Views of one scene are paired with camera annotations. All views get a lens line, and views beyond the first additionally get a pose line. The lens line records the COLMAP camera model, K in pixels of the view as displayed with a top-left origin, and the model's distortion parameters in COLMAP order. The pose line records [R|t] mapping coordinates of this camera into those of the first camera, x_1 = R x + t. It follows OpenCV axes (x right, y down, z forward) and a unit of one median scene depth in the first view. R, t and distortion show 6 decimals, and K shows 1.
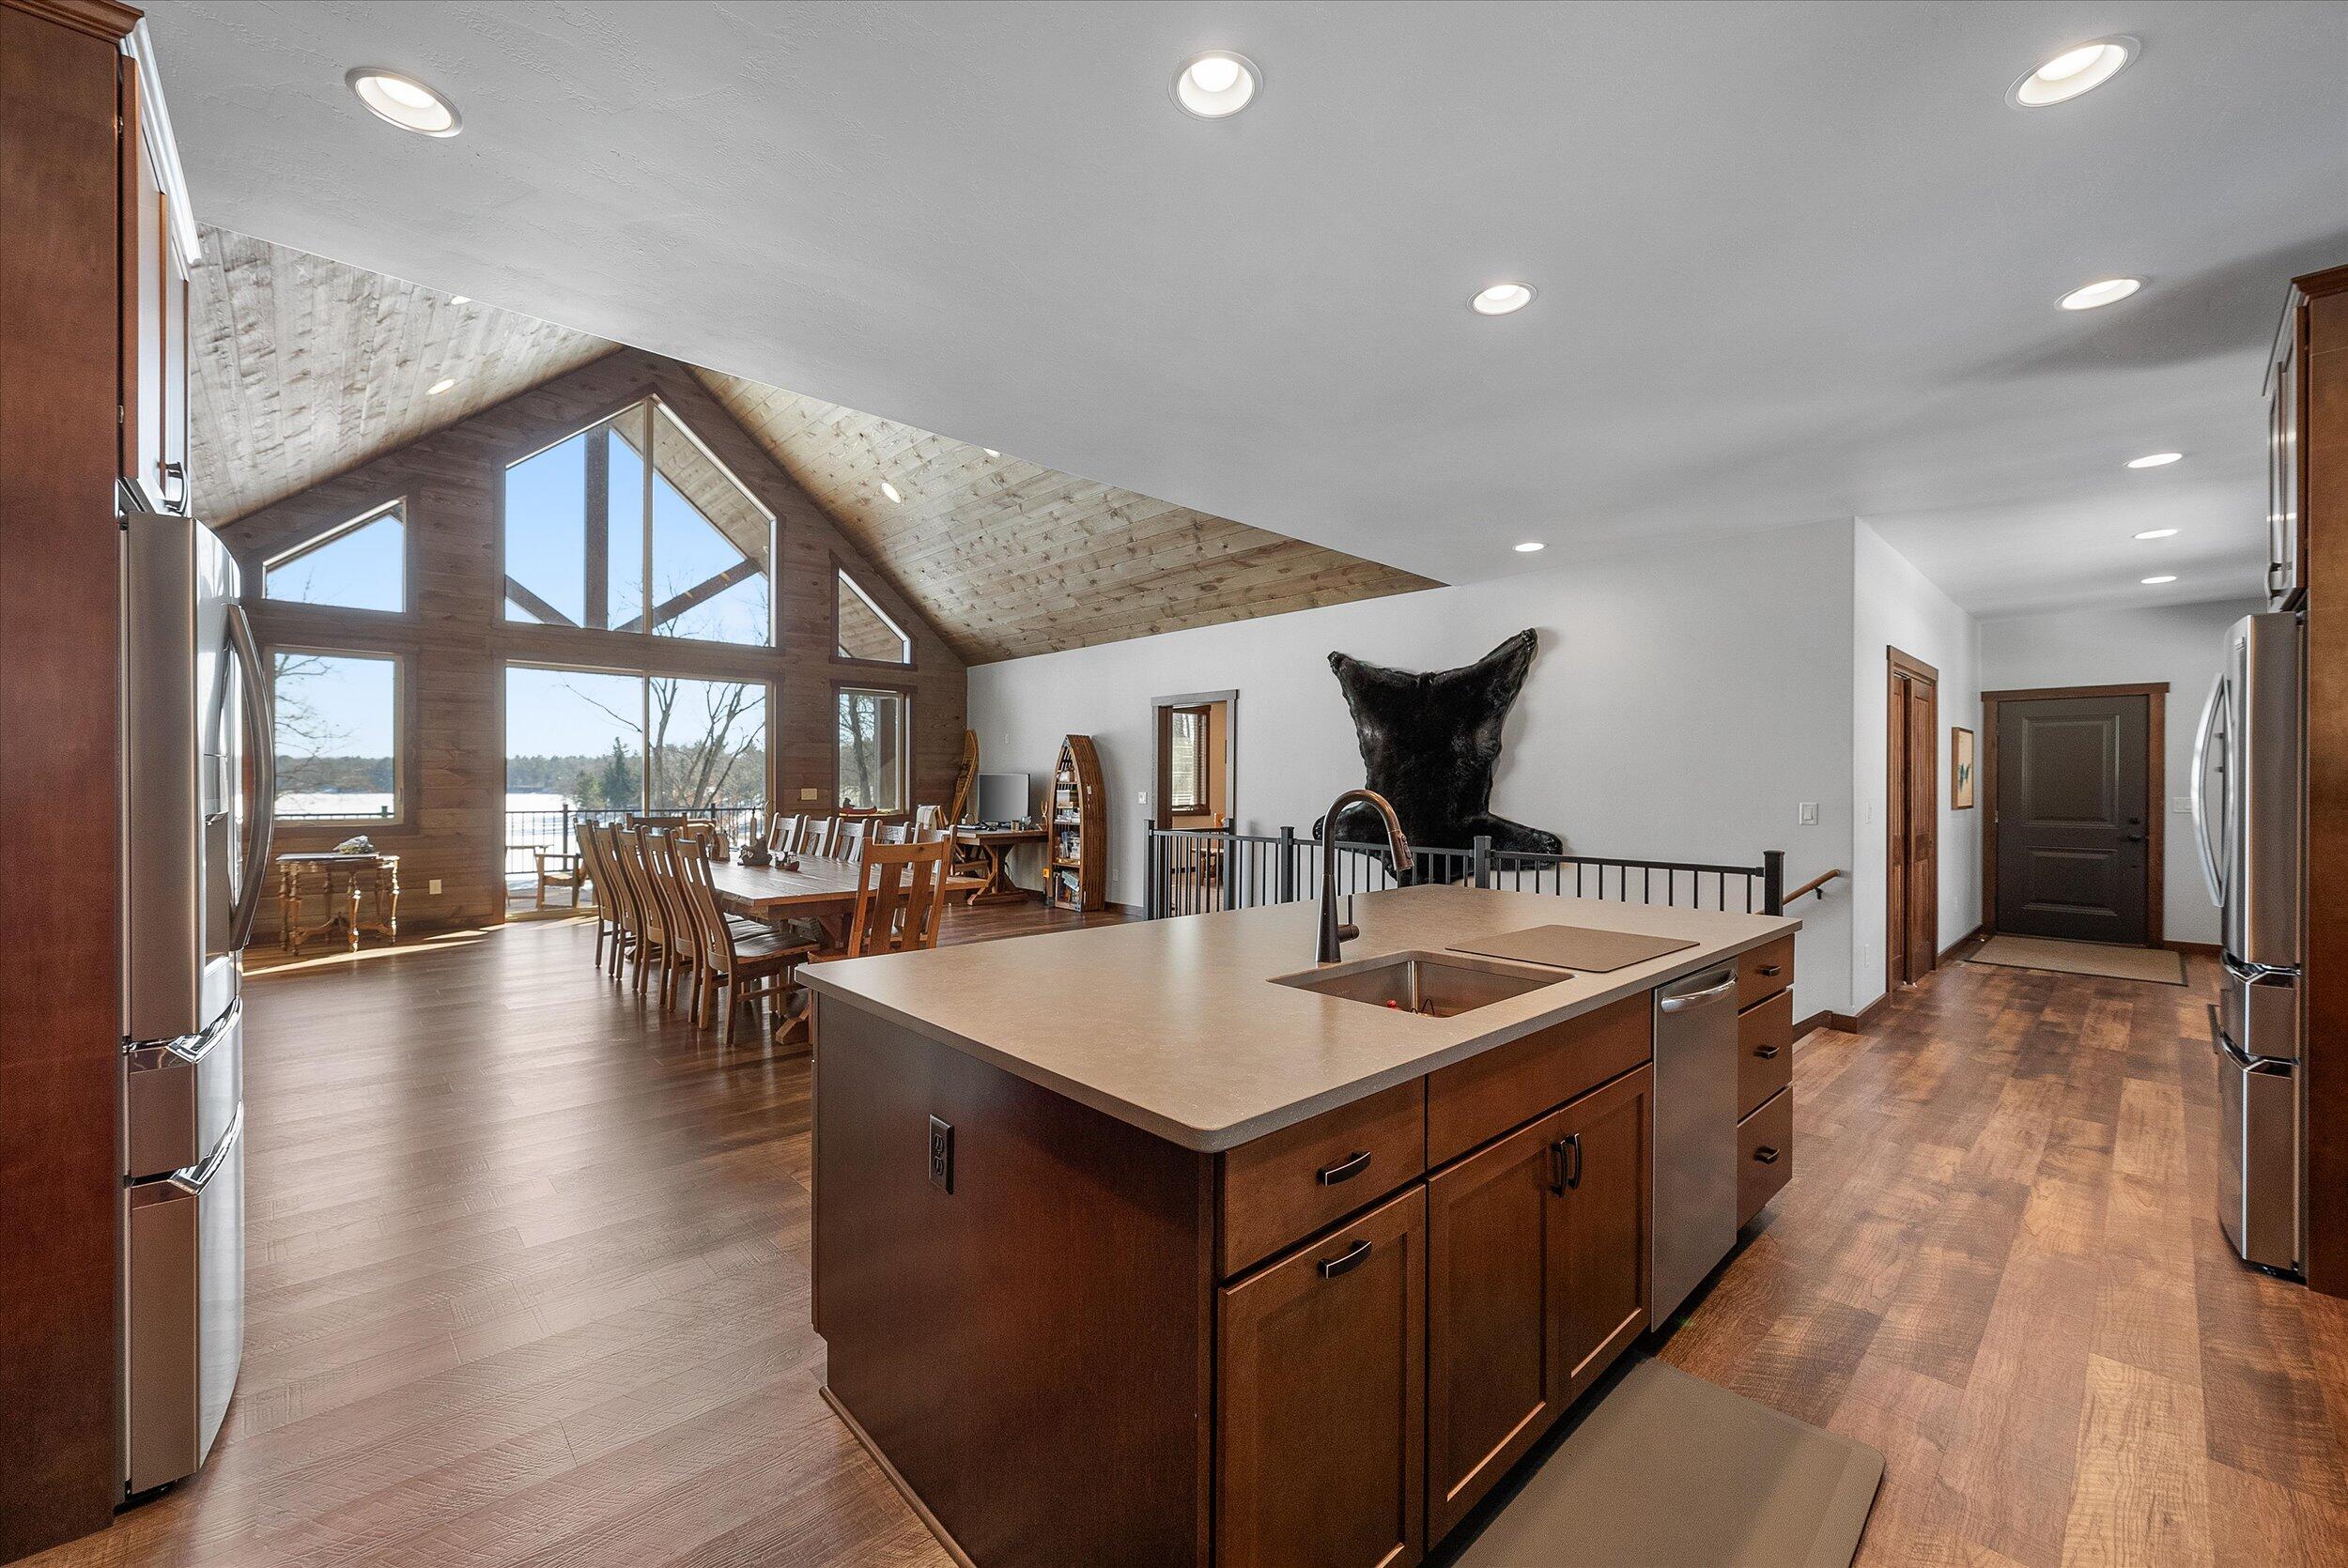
lens RADIAL K [[932.3, 0, 1174.0], [0, 932.3, 784.0], [0, 0, 1]] dist [-0.000416, -0.000160]
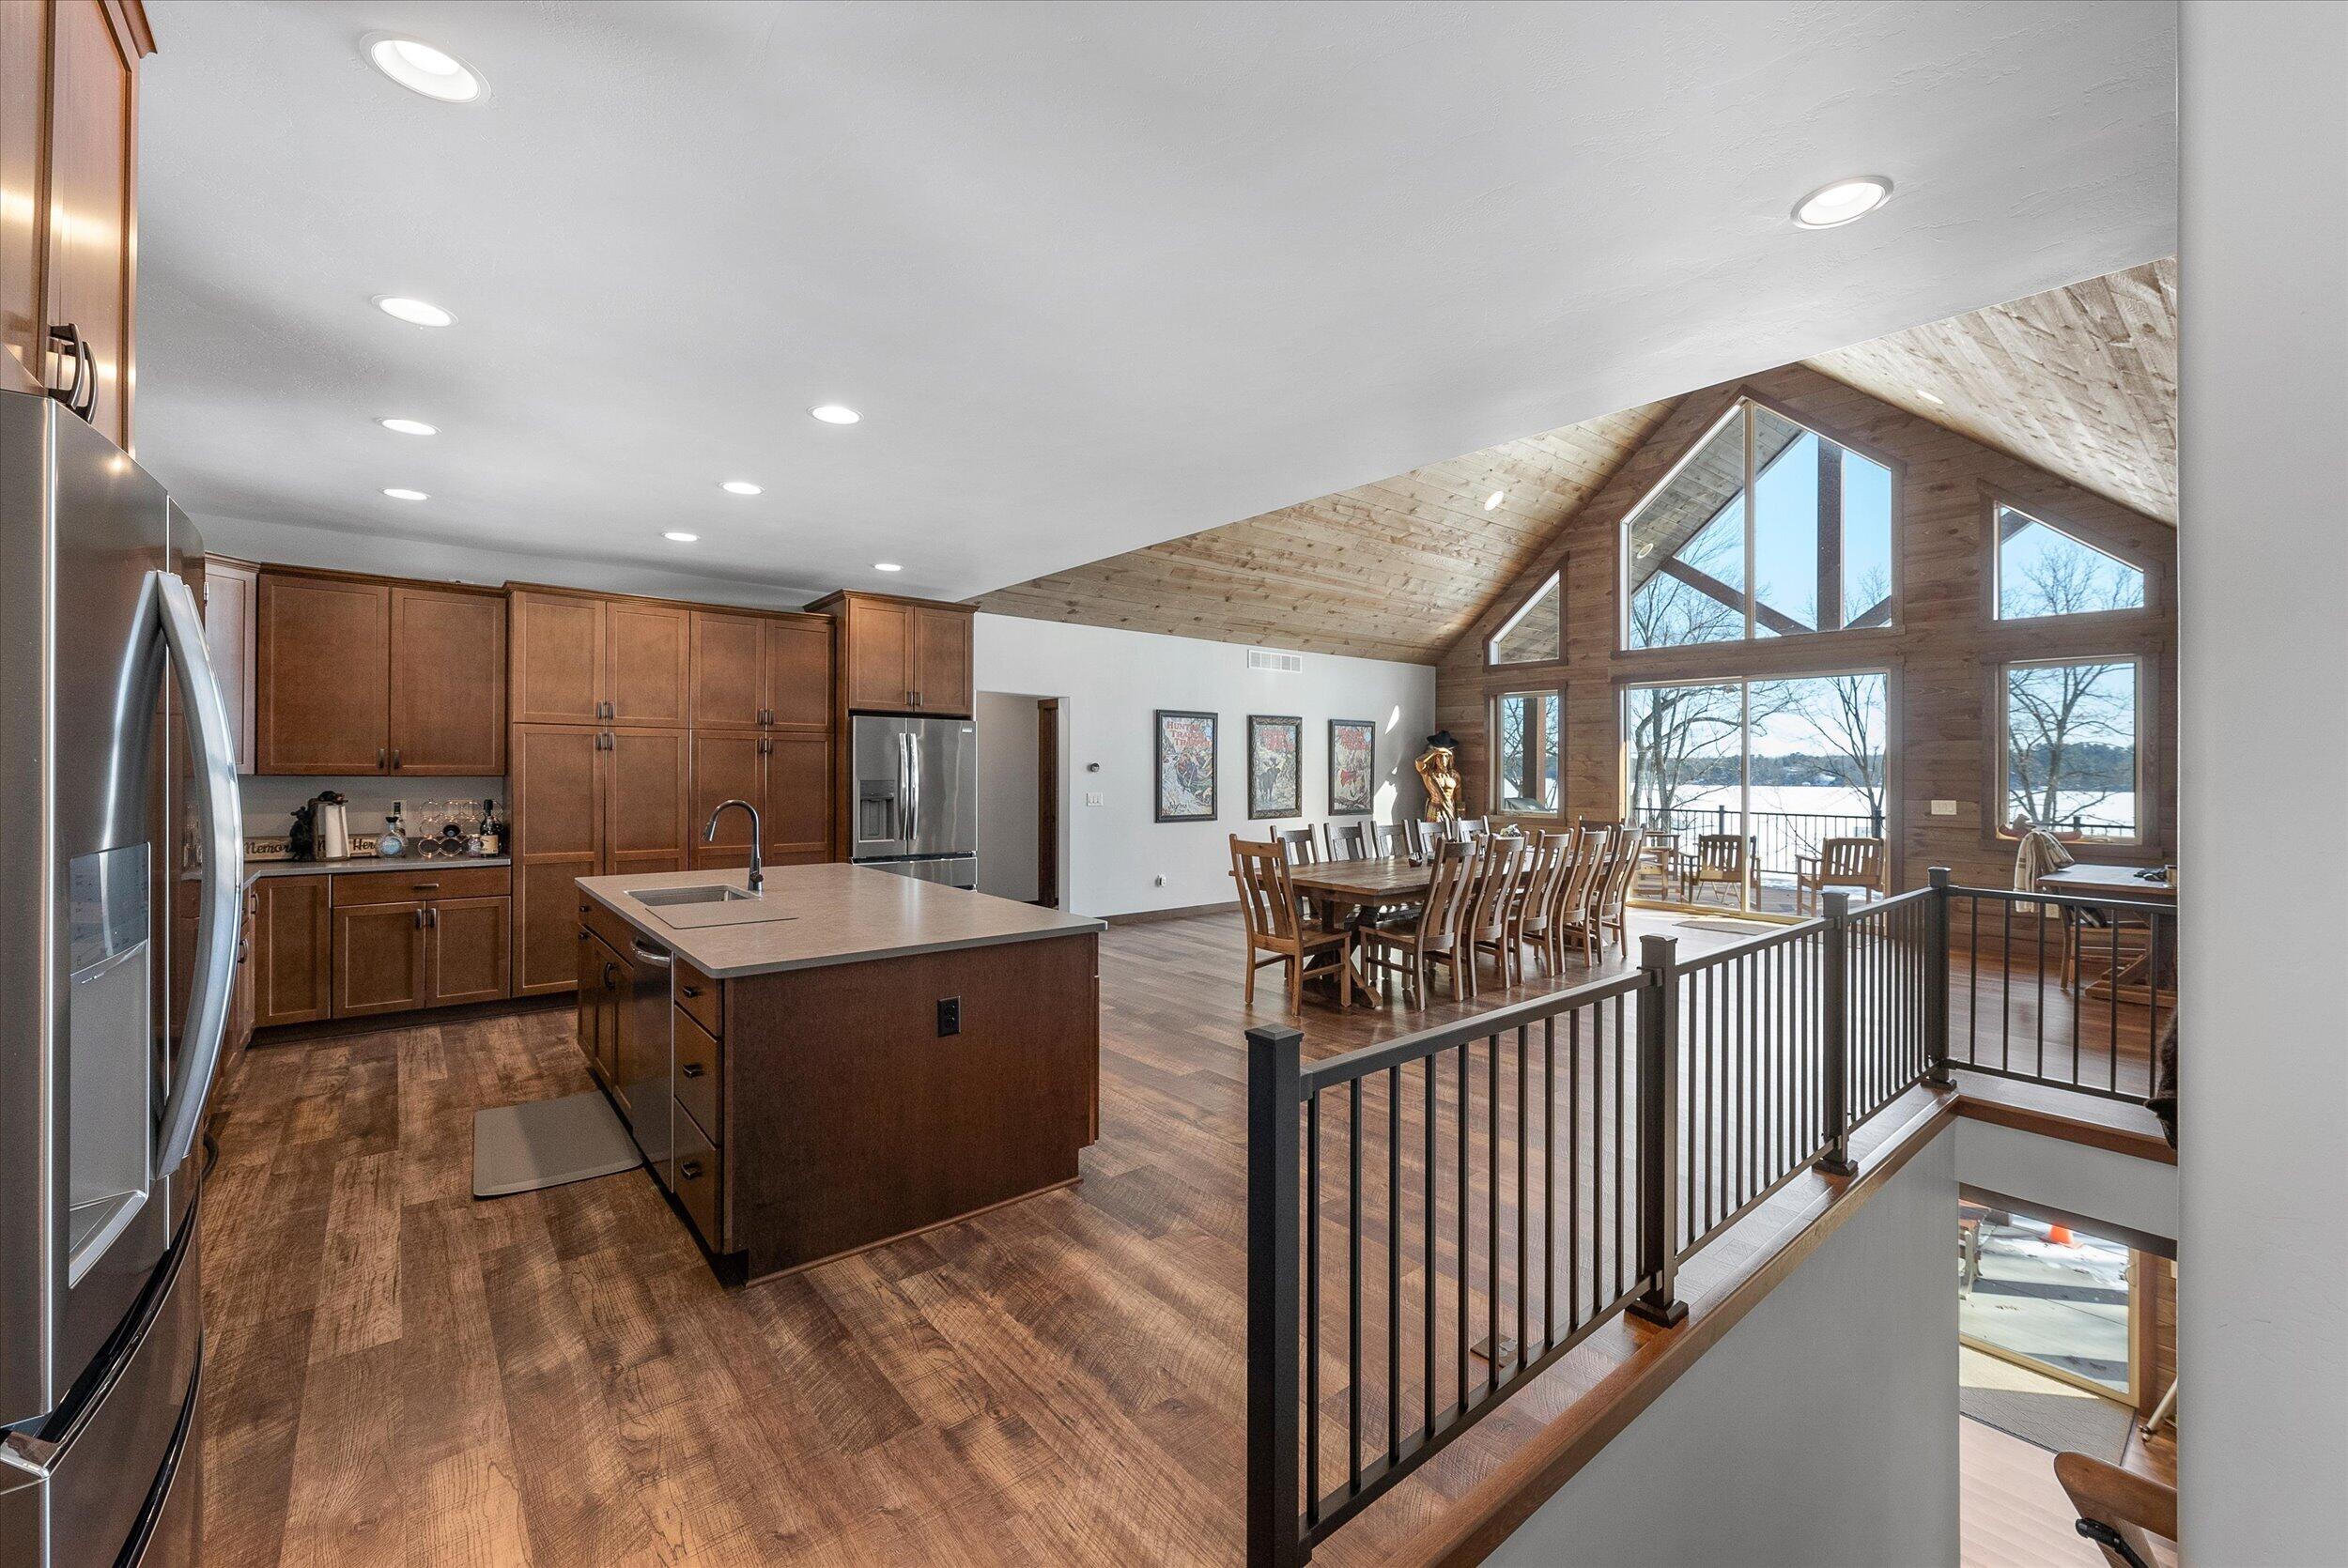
lens RADIAL K [[932.3, 0, 1174.0], [0, 932.3, 784.0], [0, 0, 1]] dist [-0.000416, -0.000160]
pose [[-0.057857, 0.008860, -0.998286, 1.499846], [-0.005349, 0.999944, 0.009185, -0.042211], [0.998311, 0.005872, -0.057807, 1.460912]]
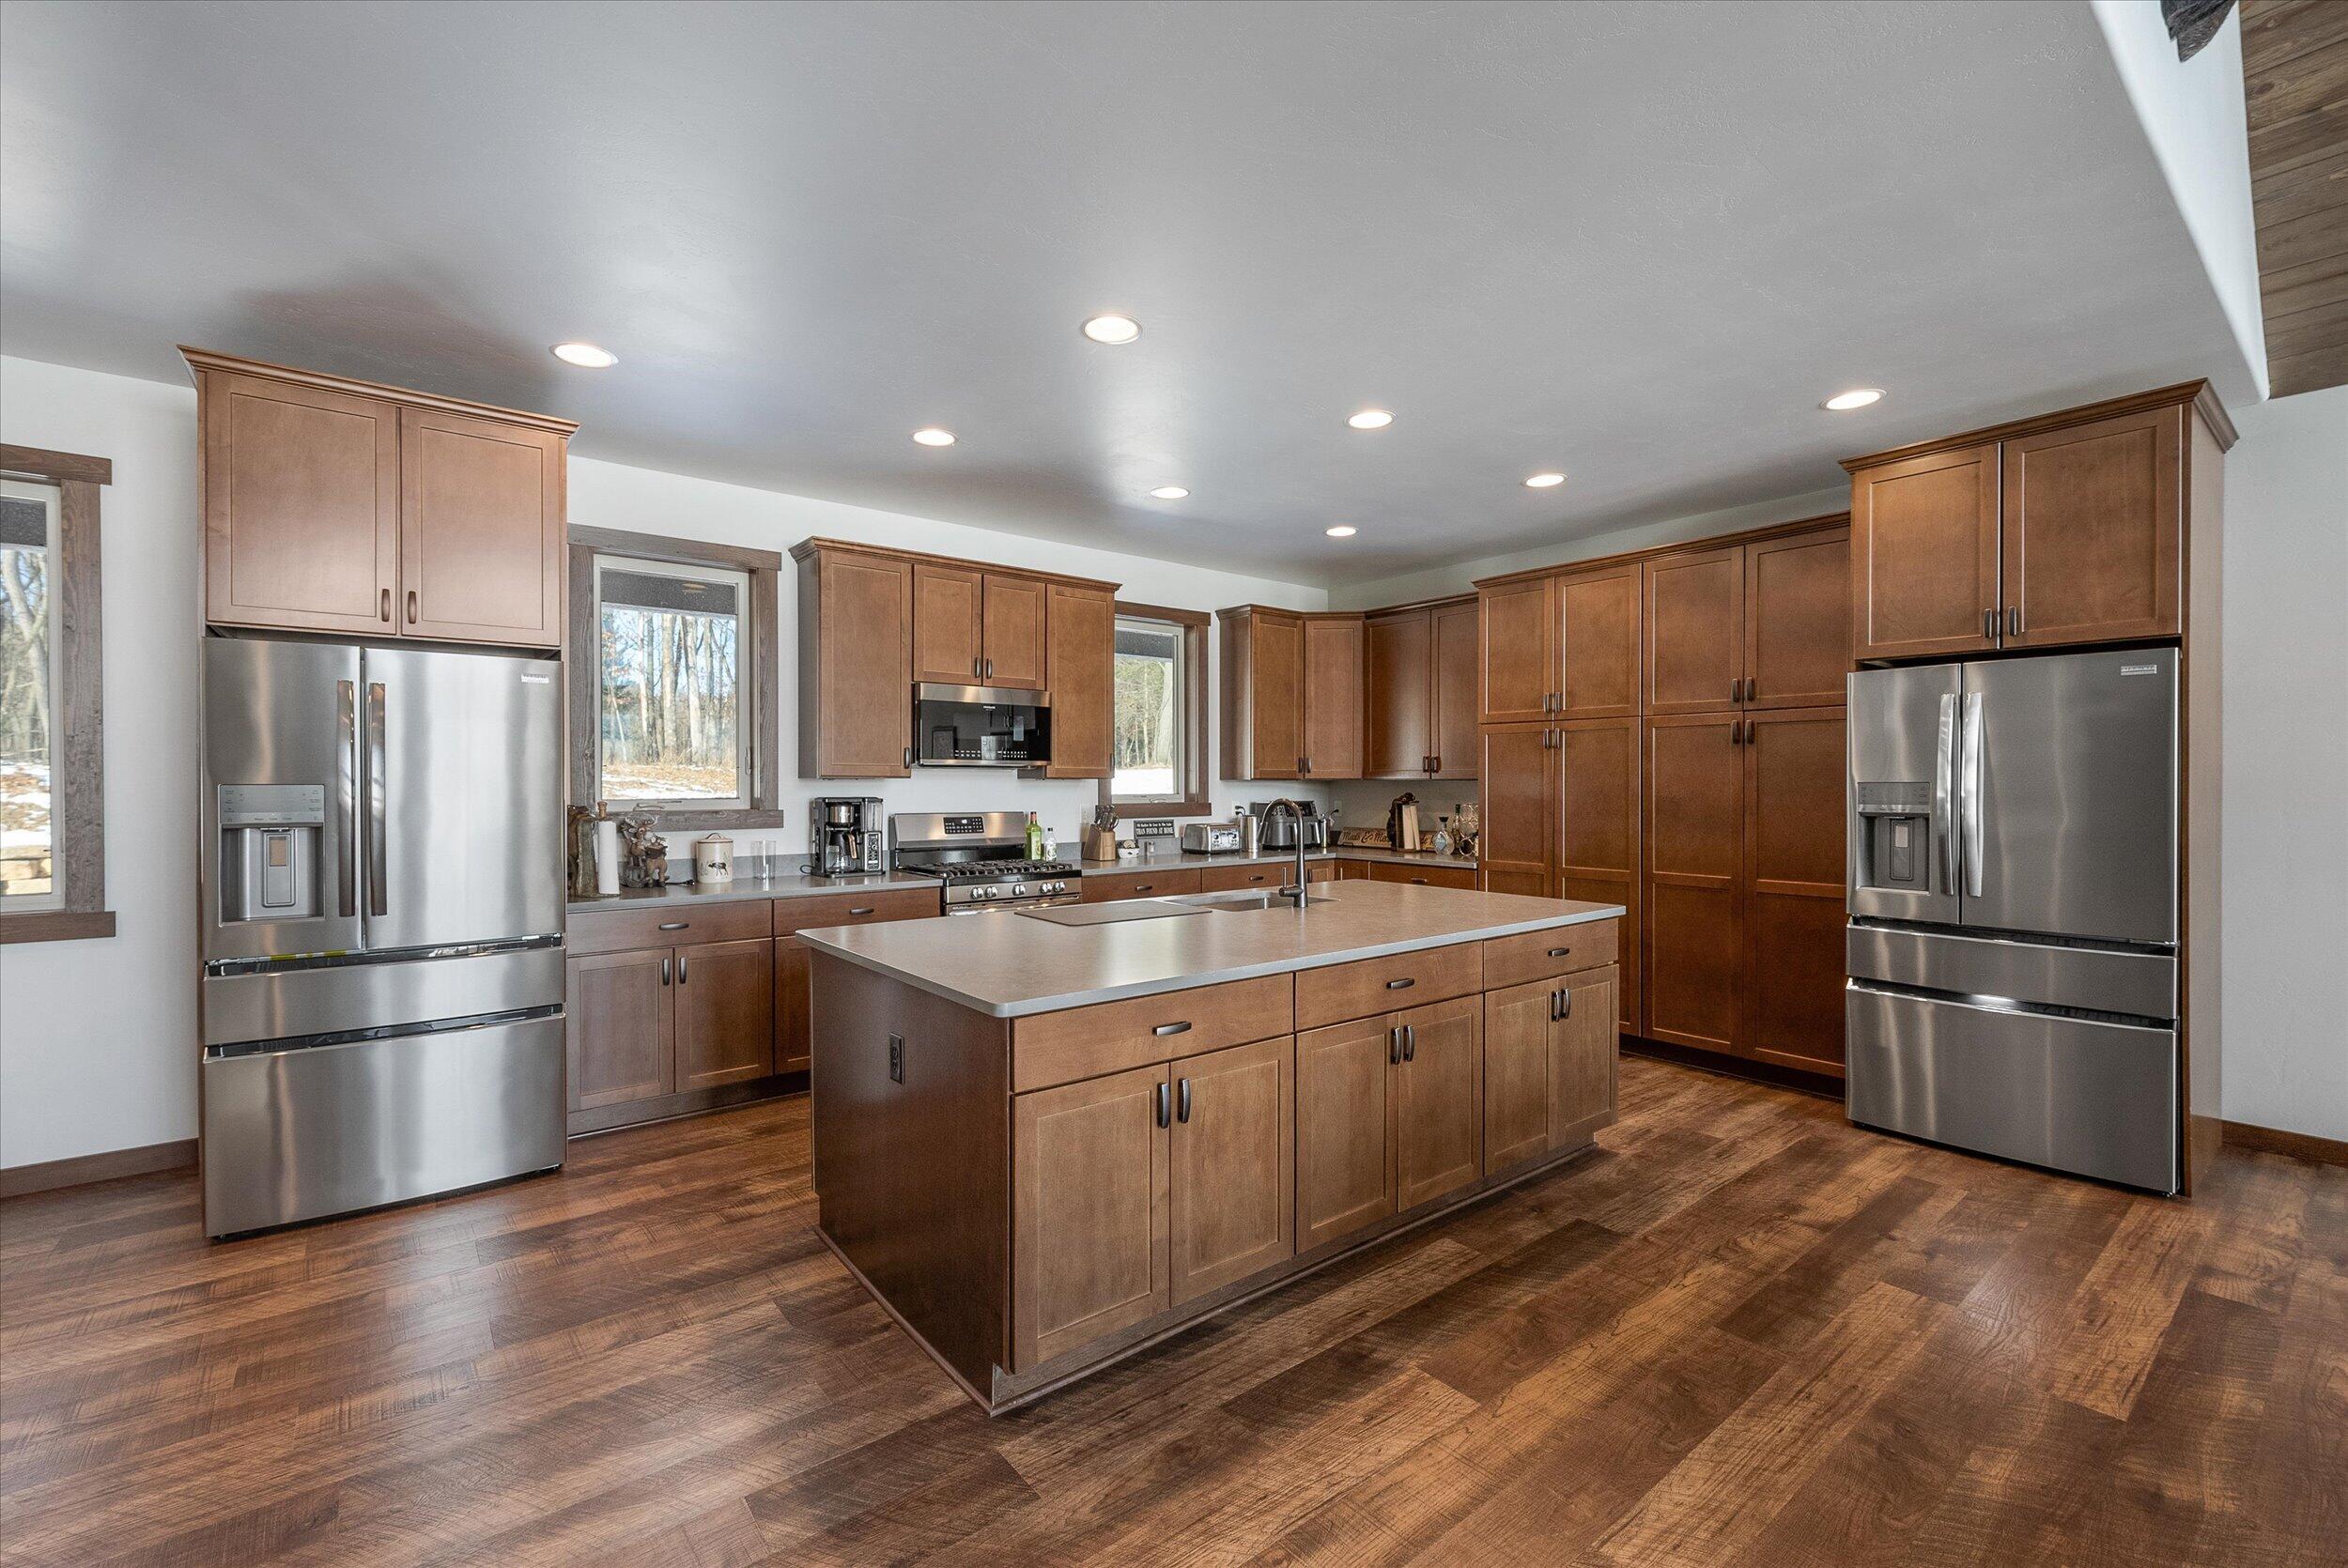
lens RADIAL K [[998.8, 0, 1174.0], [0, 998.8, 784.0], [0, 0, 1]] dist [-0.000396, -0.000038]
pose [[-0.997168, -0.005066, 0.075038, 0.182278], [-0.005220, 0.999985, -0.001858, -0.016892], [-0.075028, -0.002245, -0.997179, 2.019276]]
